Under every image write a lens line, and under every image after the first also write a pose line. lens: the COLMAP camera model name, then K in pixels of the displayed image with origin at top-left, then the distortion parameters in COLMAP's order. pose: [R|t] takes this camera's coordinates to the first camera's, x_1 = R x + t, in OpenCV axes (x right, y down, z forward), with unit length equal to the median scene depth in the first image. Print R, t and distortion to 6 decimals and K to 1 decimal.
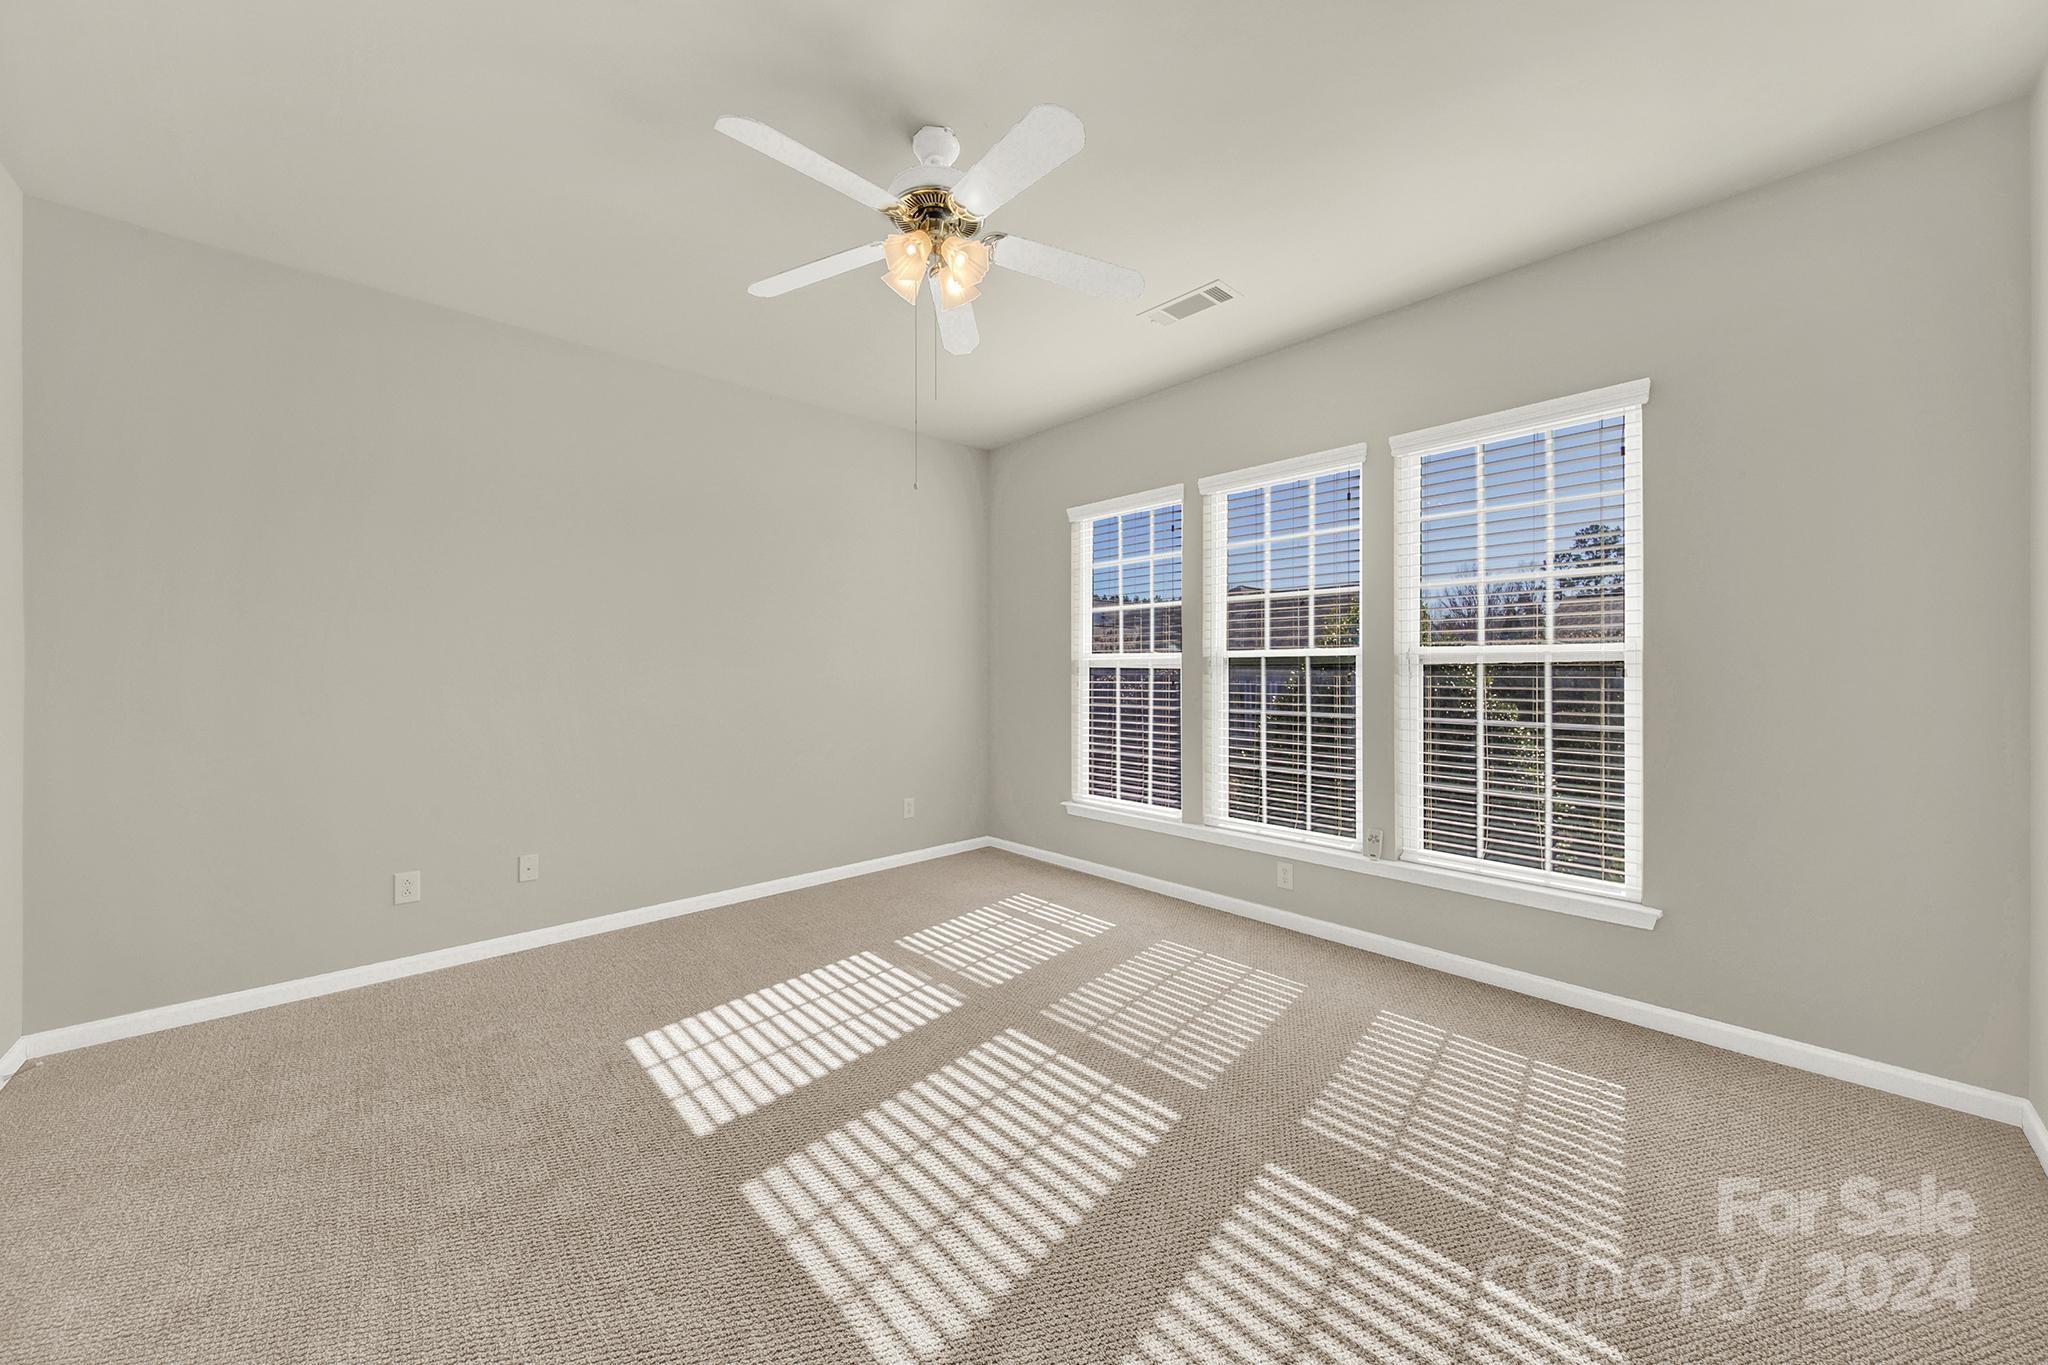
lens RADIAL K [[740.9, 0, 1033.3], [0, 740.9, 697.0], [0, 0, 1]] dist [-0.001825, -0.000373]
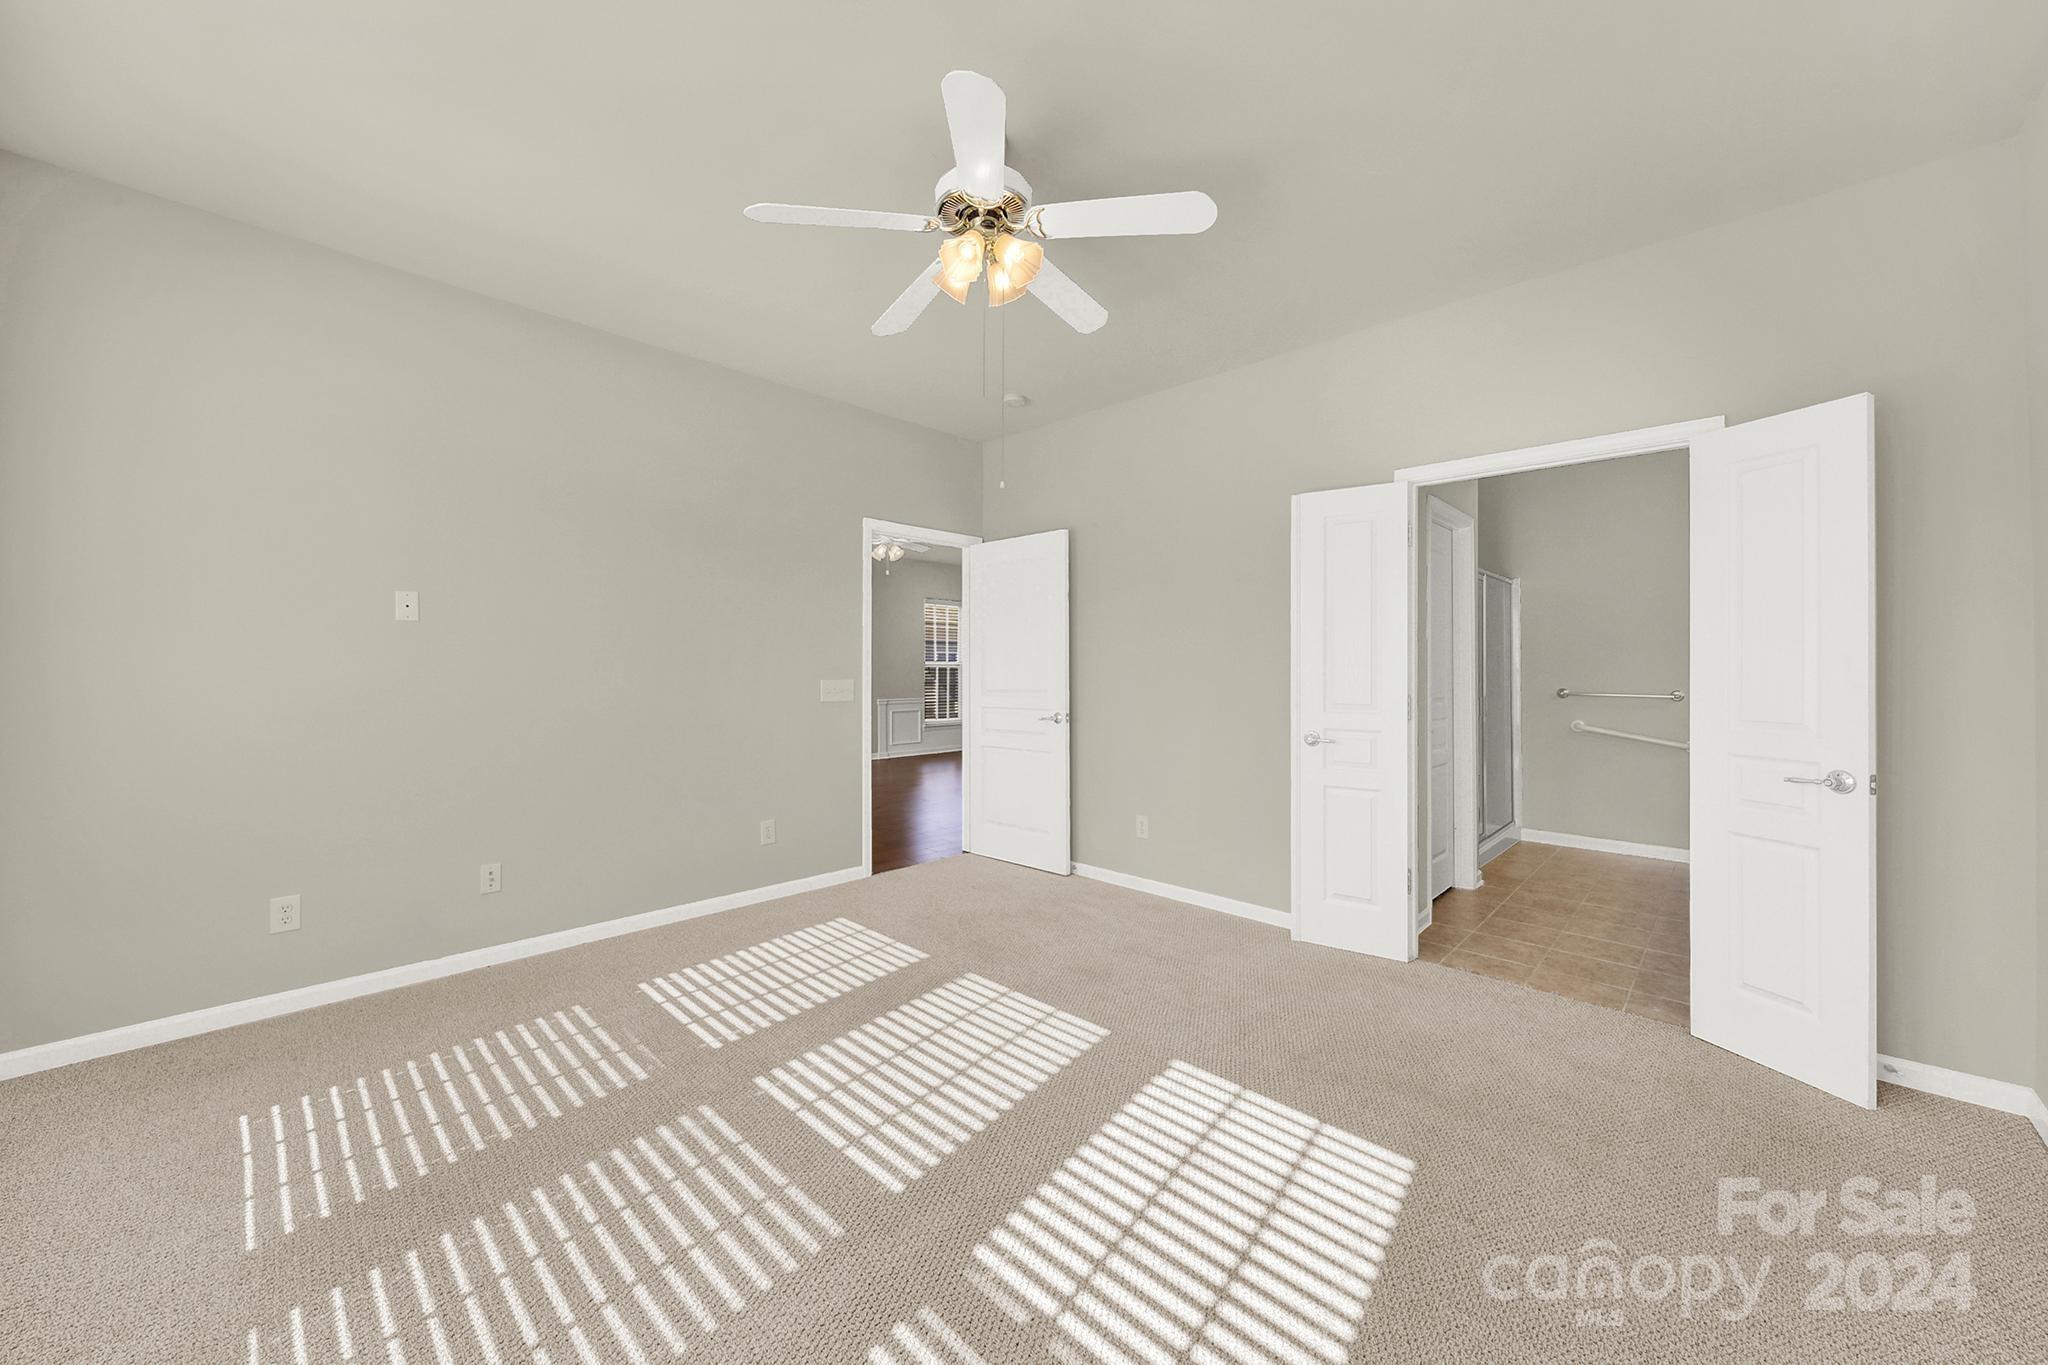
lens RADIAL K [[754.3, 0, 1024.4], [0, 754.3, 676.6], [0, 0, 1]] dist [-0.000633, 0.000233]
pose [[-0.998875, -0.005182, -0.047138, -0.126678], [-0.007396, 0.998871, 0.046921, -0.068947], [0.046841, 0.047216, -0.997786, 1.872622]]
